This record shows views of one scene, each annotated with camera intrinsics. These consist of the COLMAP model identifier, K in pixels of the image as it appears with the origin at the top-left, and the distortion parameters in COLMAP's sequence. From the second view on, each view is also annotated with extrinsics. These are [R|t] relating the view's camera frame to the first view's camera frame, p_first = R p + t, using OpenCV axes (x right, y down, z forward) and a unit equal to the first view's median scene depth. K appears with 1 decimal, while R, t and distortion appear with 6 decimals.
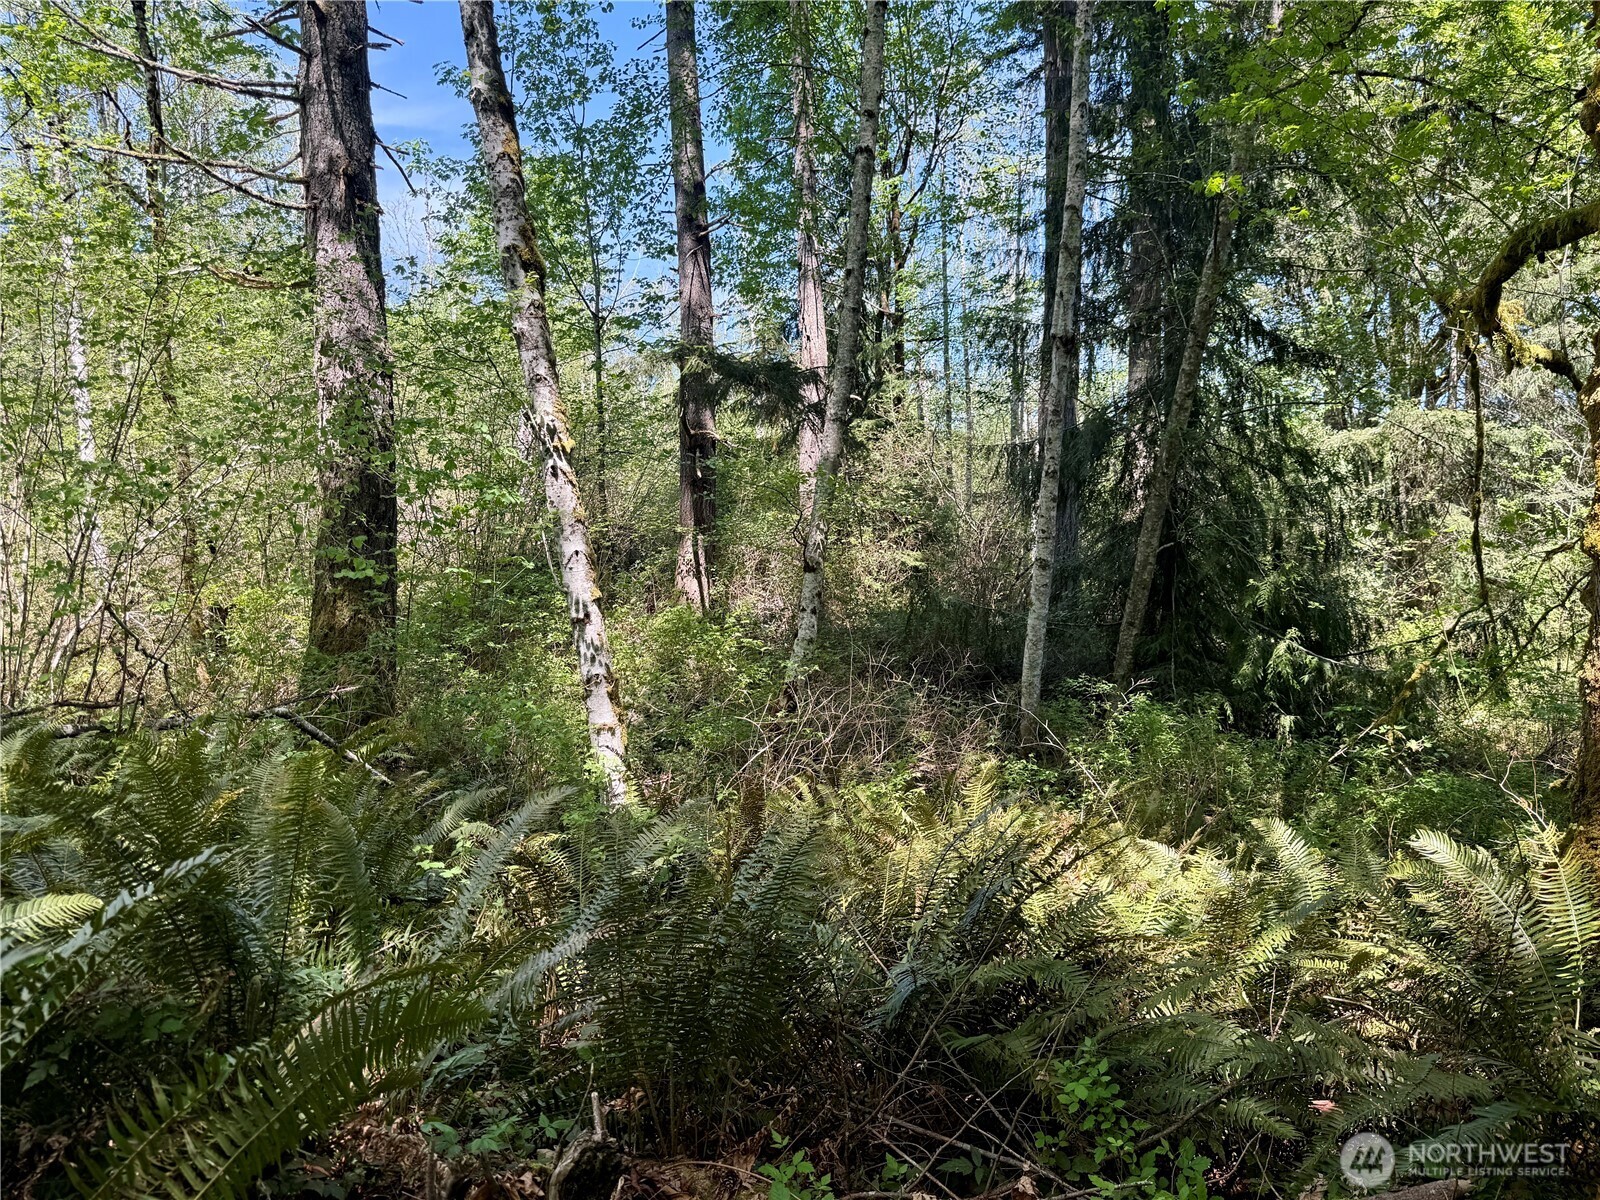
lens RADIAL K [[1122.1, 0, 788.4], [0, 1122.1, 605.3], [0, 0, 1]] dist [0.028876, -0.043213]
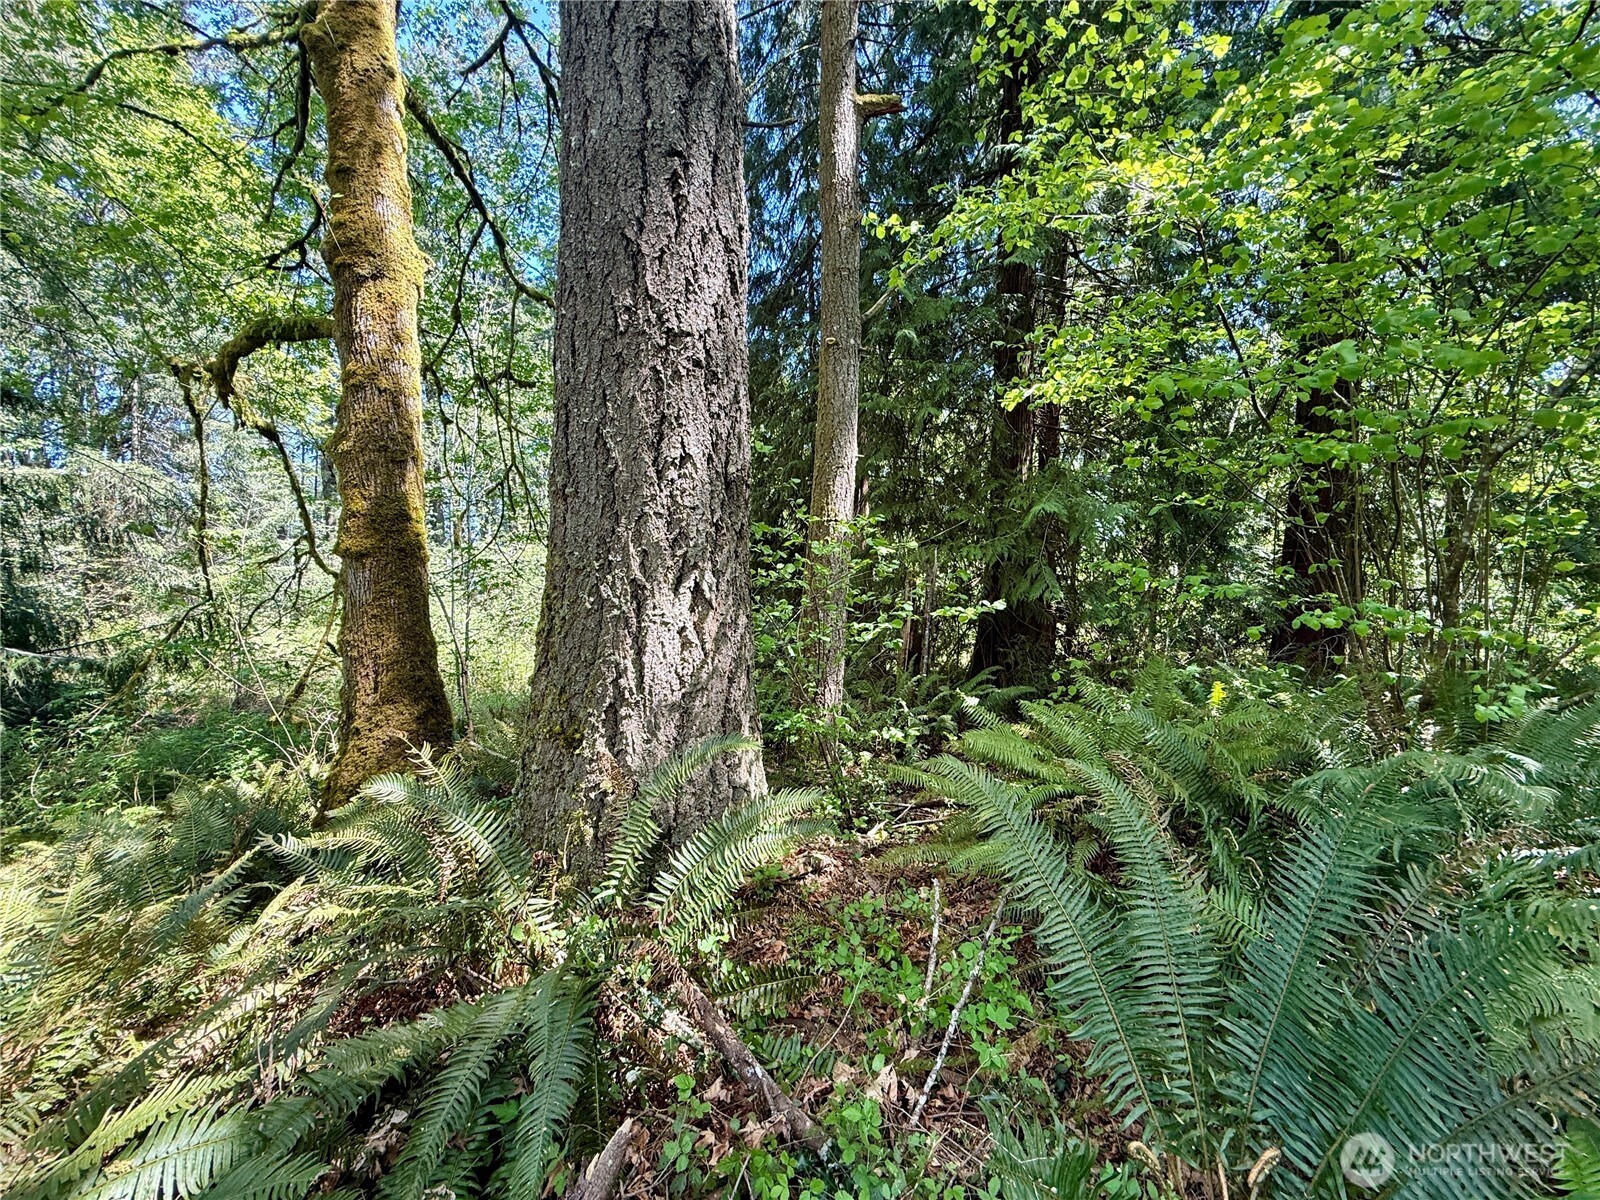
lens RADIAL K [[635.2, 0, 796.1], [0, 635.2, 602.0], [0, 0, 1]] dist [-0.001350, 0.000268]
pose [[0.219664, -0.030046, 0.975113, 0.011696], [0.036151, 0.999090, 0.022641, 0.005635], [-0.974906, 0.030278, 0.220550, 0.077768]]
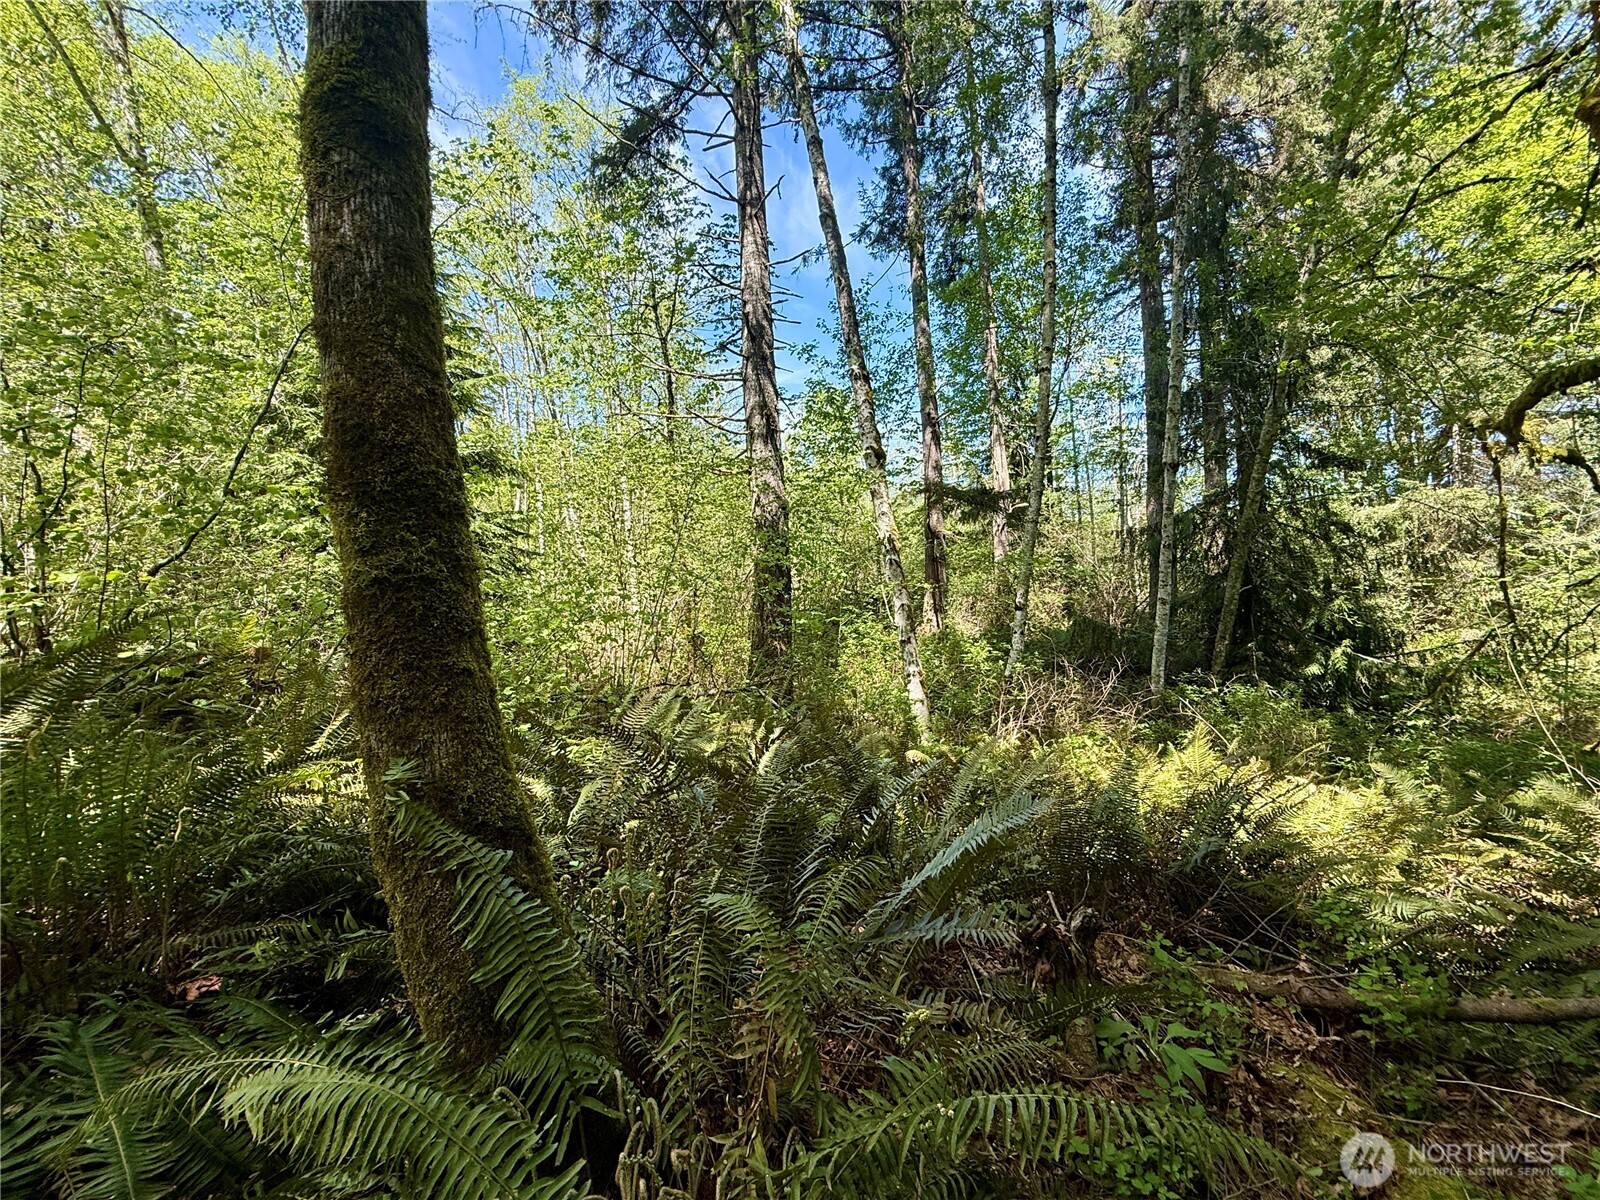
lens RADIAL K [[635.2, 0, 795.2], [0, 635.2, 600.7], [0, 0, 1]] dist [-0.001350, 0.000268]
pose [[0.963650, -0.025614, -0.265937, -0.035436], [0.014450, 0.998934, -0.043851, -0.004160], [0.266776, 0.038415, 0.962993, -0.025711]]
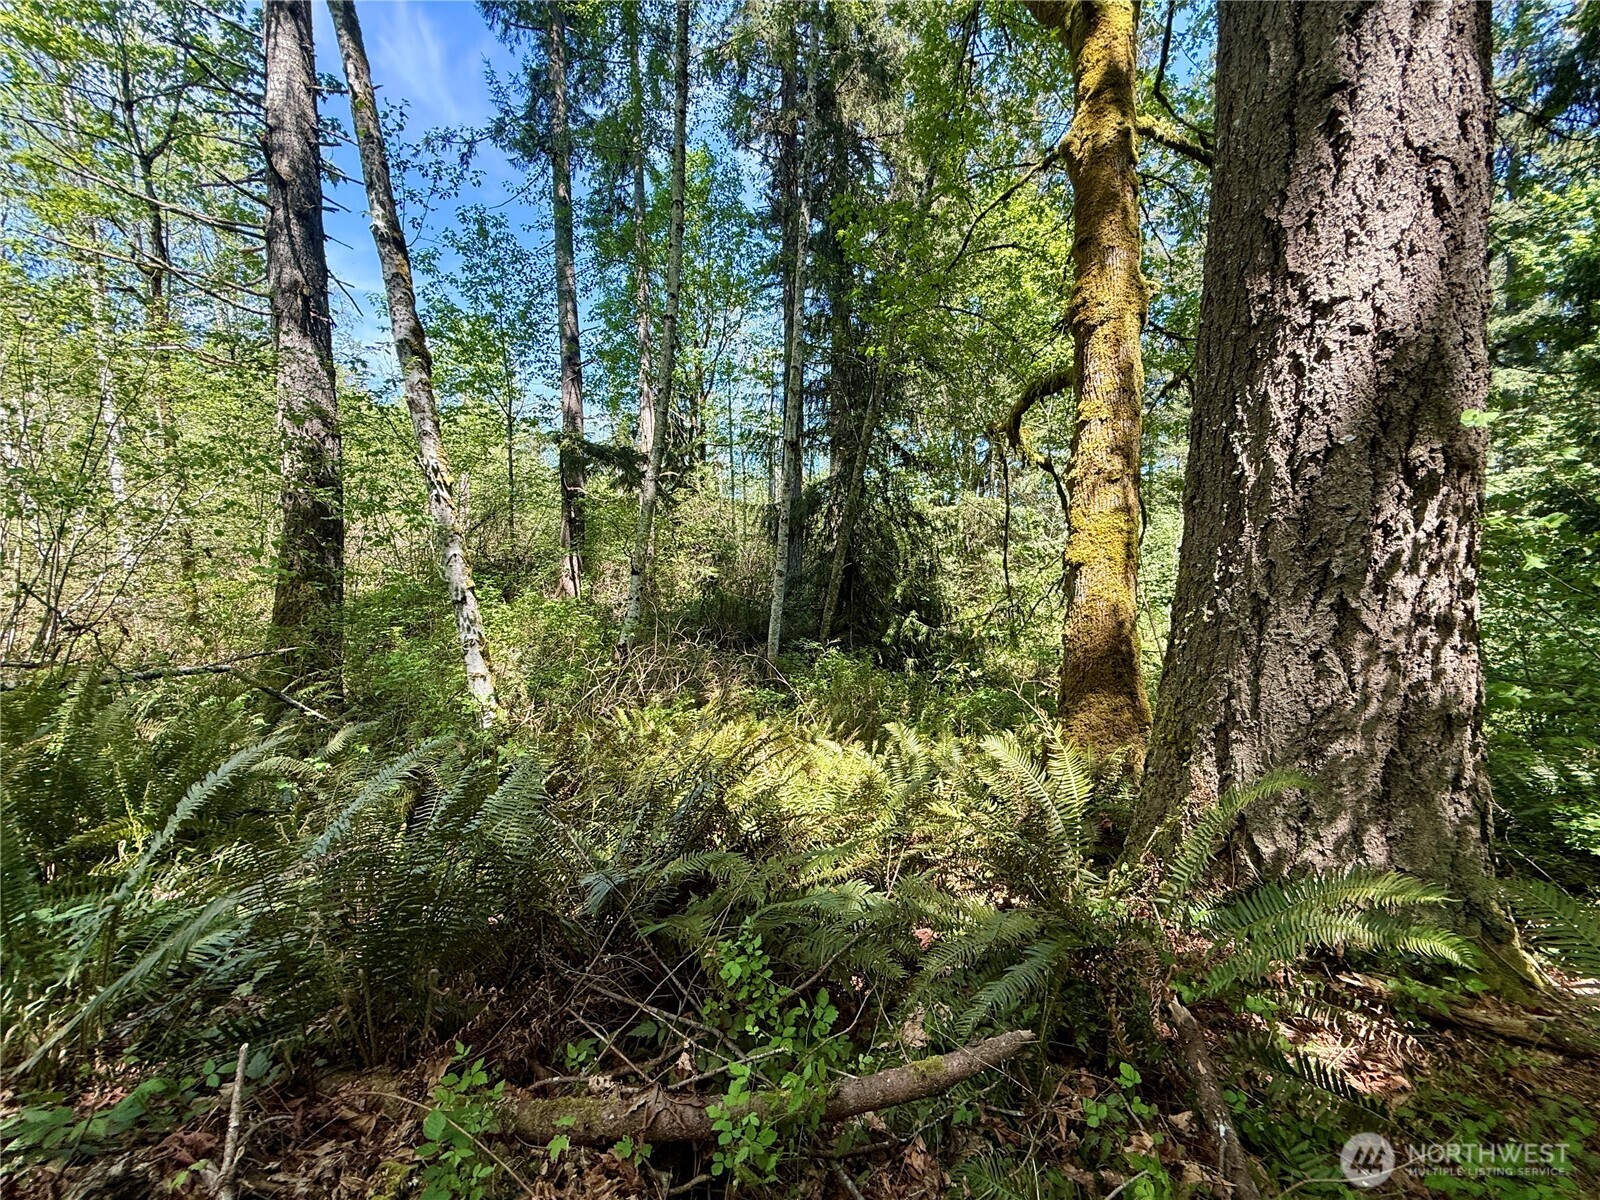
lens RADIAL K [[635.2, 0, 794.4], [0, 635.2, 600.3], [0, 0, 1]] dist [-0.001350, 0.000268]
pose [[0.972817, 0.004269, 0.231534, 0.020610], [-0.004197, 0.999991, -0.000805, 0.004426], [-0.231535, -0.000188, 0.972827, 0.041203]]
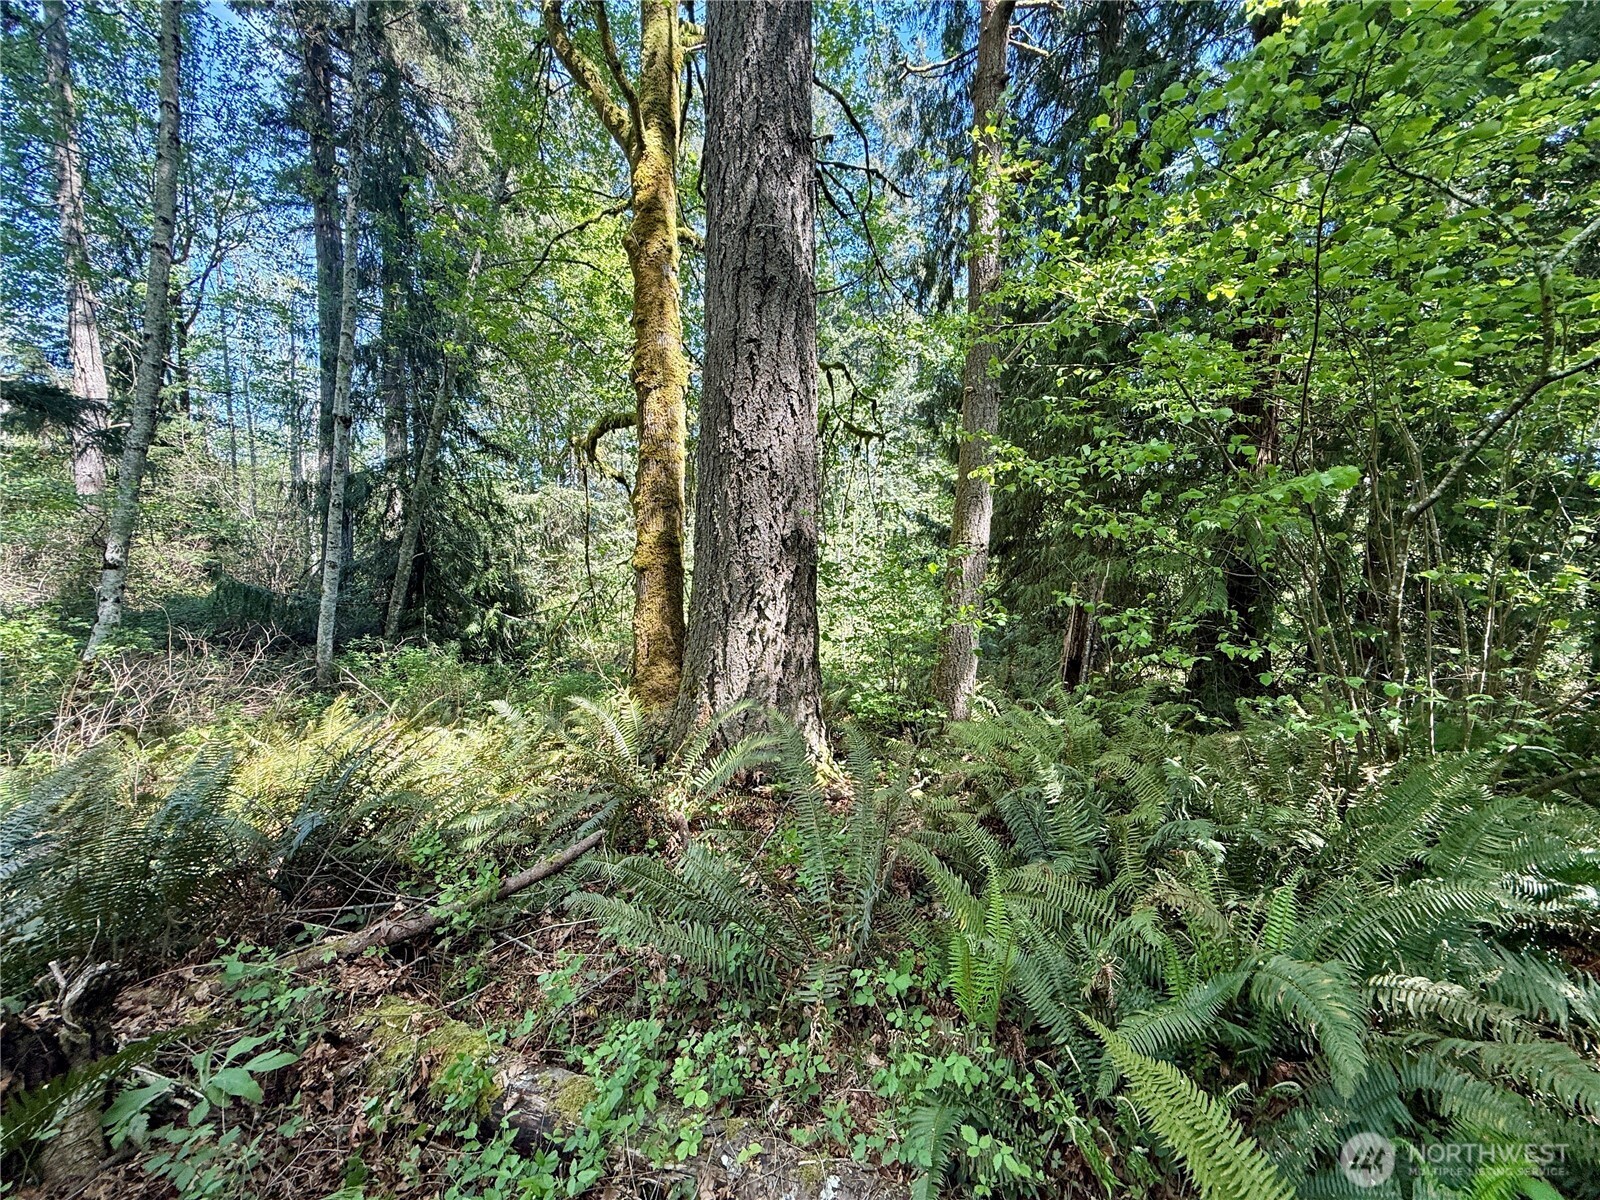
lens RADIAL K [[635.2, 0, 795.1], [0, 635.2, 600.6], [0, 0, 1]] dist [-0.001350, 0.000268]
pose [[0.645794, -0.026864, 0.763039, -0.020139], [0.010835, 0.999603, 0.026022, -0.003306], [-0.763435, -0.008538, 0.645828, -0.025513]]
